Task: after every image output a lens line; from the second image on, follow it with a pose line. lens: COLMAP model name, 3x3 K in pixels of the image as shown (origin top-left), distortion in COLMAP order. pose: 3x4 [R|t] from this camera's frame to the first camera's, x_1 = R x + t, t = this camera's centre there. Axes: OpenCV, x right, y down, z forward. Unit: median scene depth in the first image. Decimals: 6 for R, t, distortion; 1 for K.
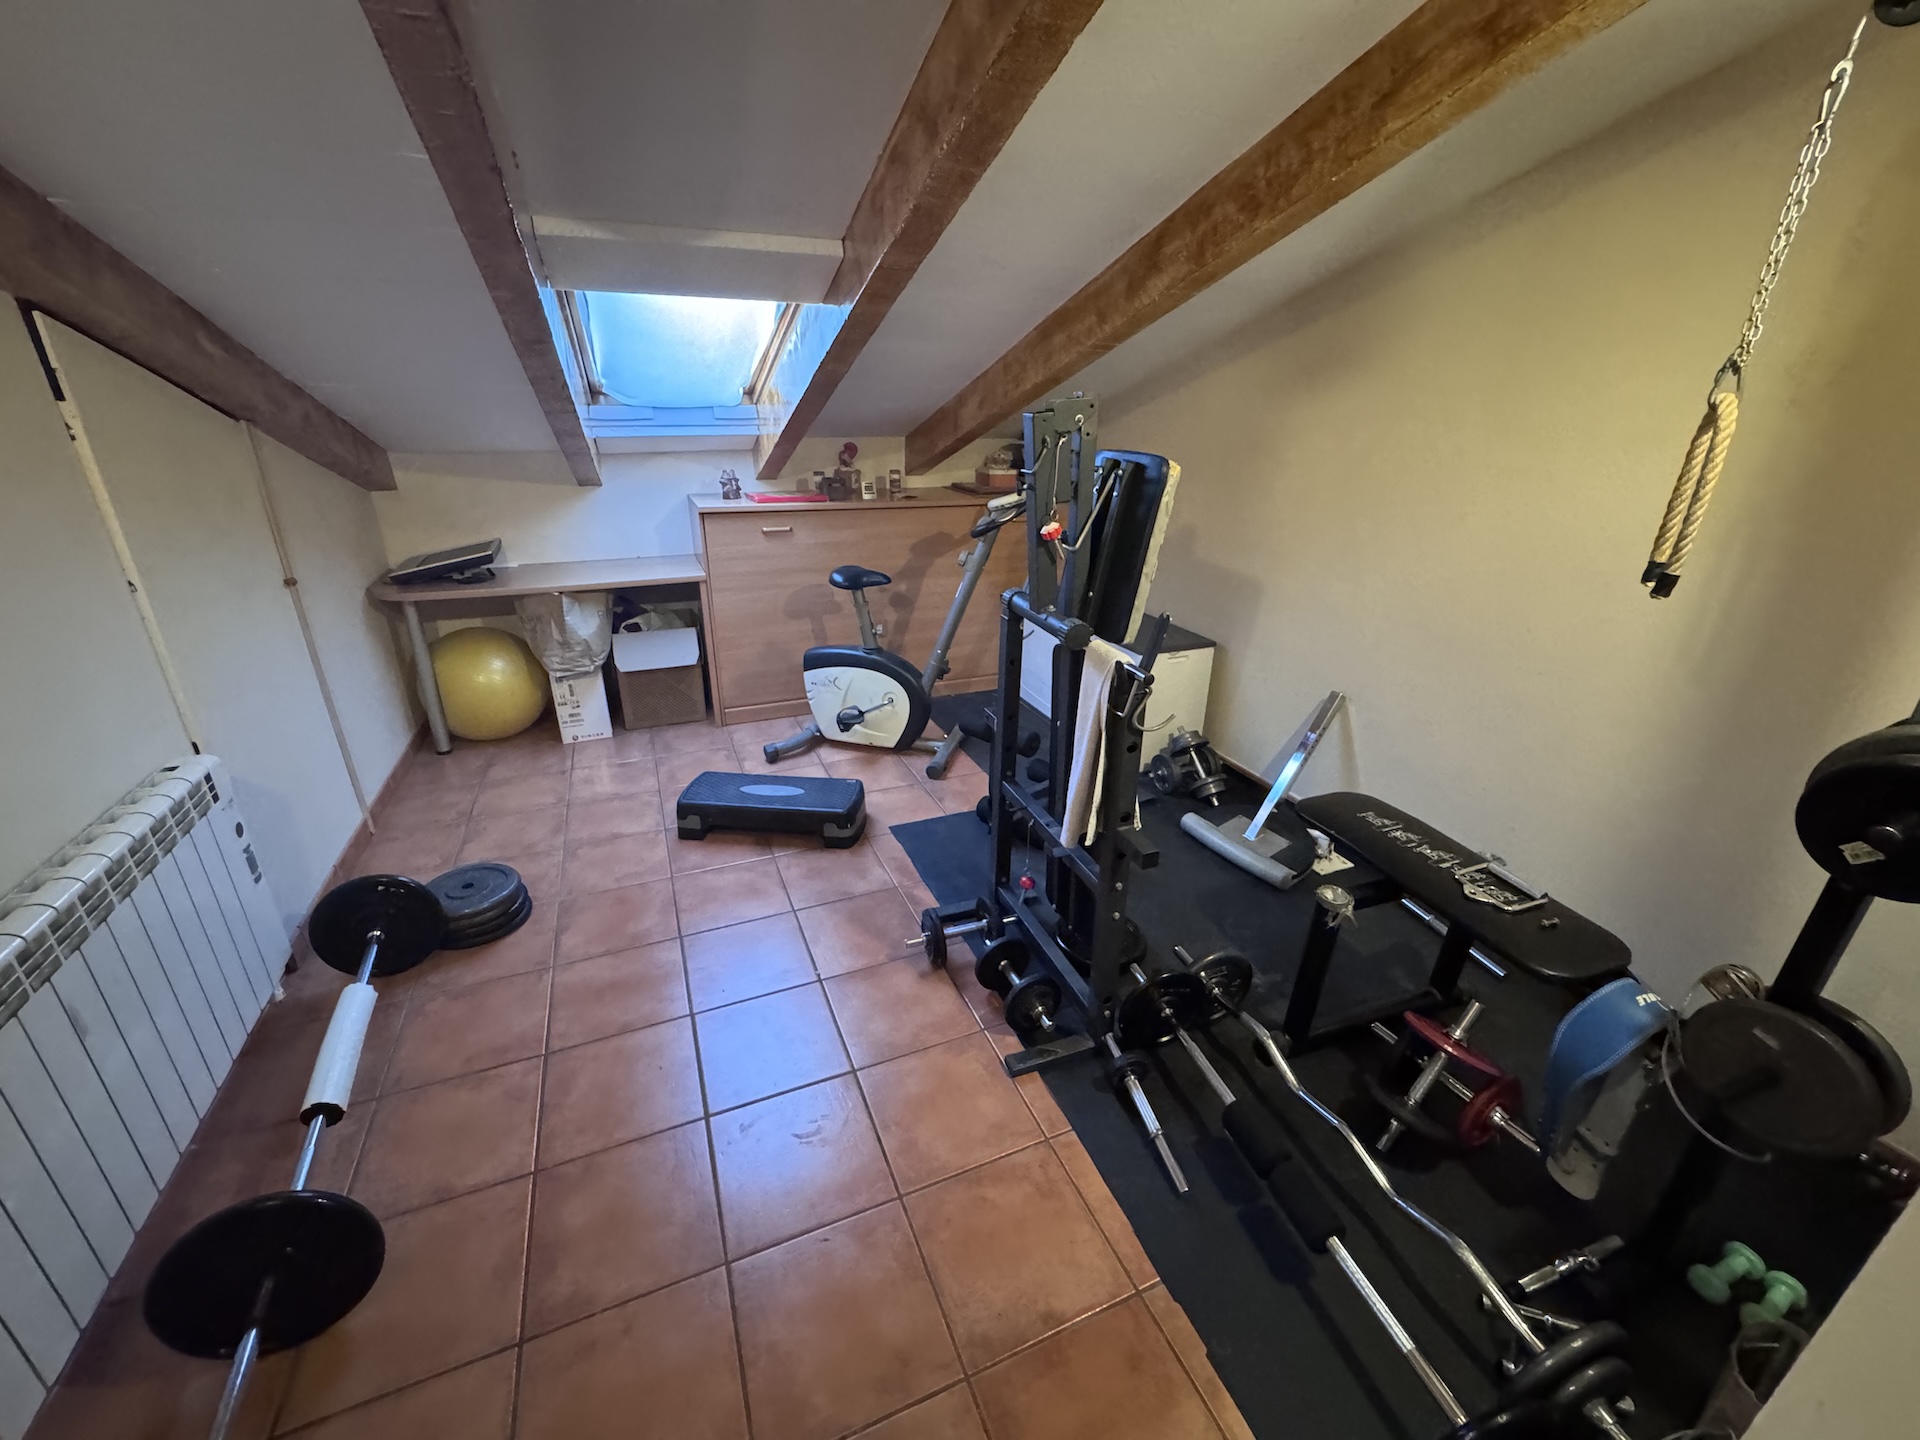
lens RADIAL K [[765.1, 0, 962.1], [0, 765.1, 716.1], [0, 0, 1]] dist [-0.004459, 0.000209]
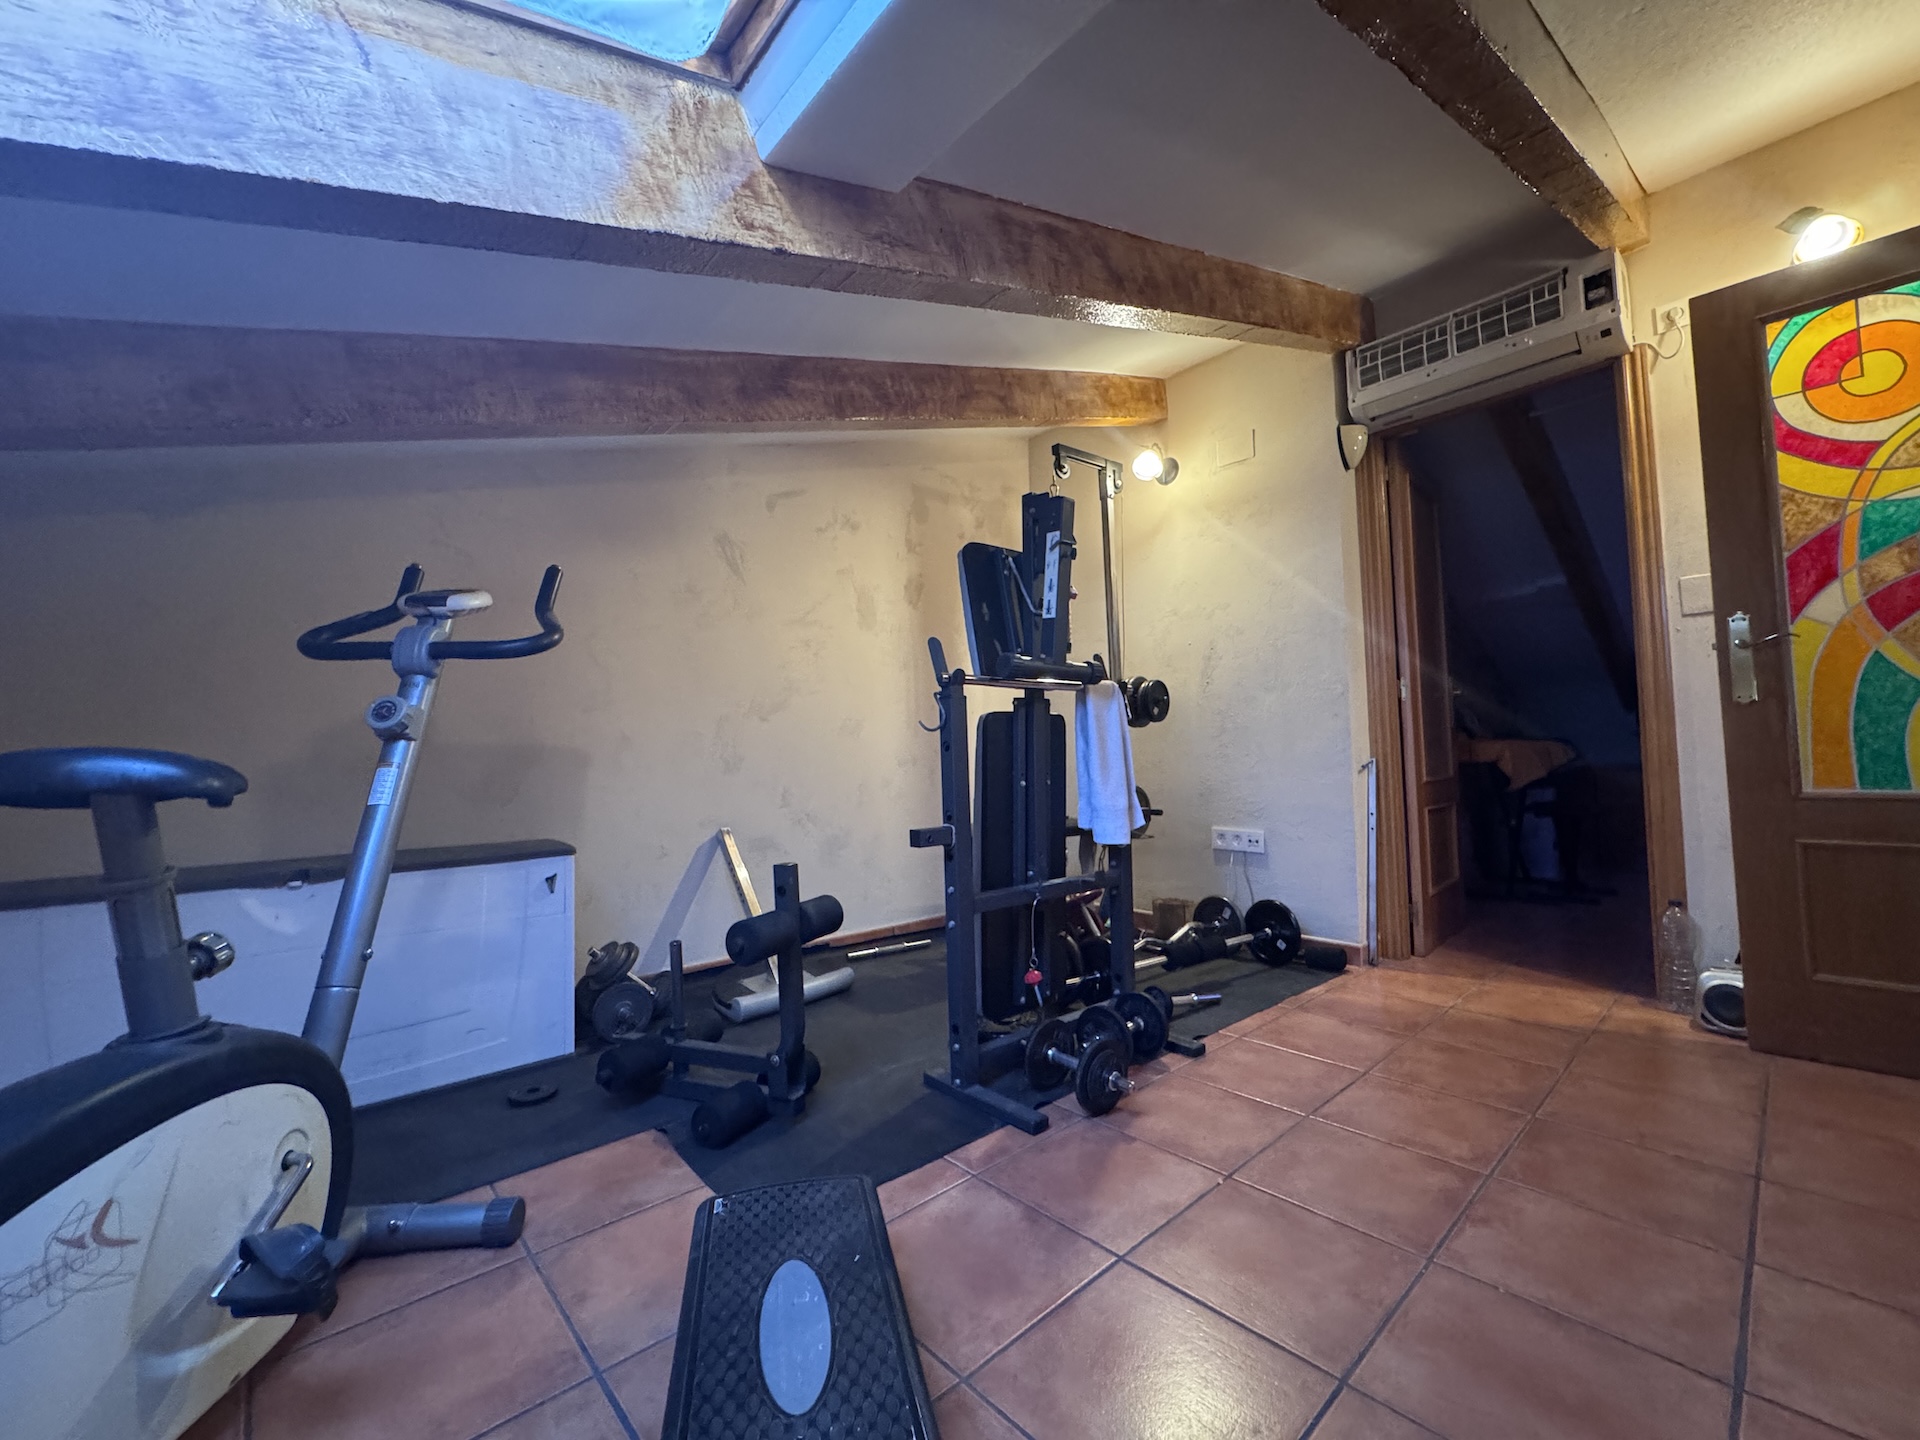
lens RADIAL K [[765.1, 0, 962.1], [0, 765.1, 716.1], [0, 0, 1]] dist [-0.004459, 0.000209]
pose [[-0.327291, 0.039508, 0.944097, -0.865912], [0.368903, 0.925180, 0.089172, -0.209266], [-0.869937, 0.377466, -0.317378, 1.431496]]
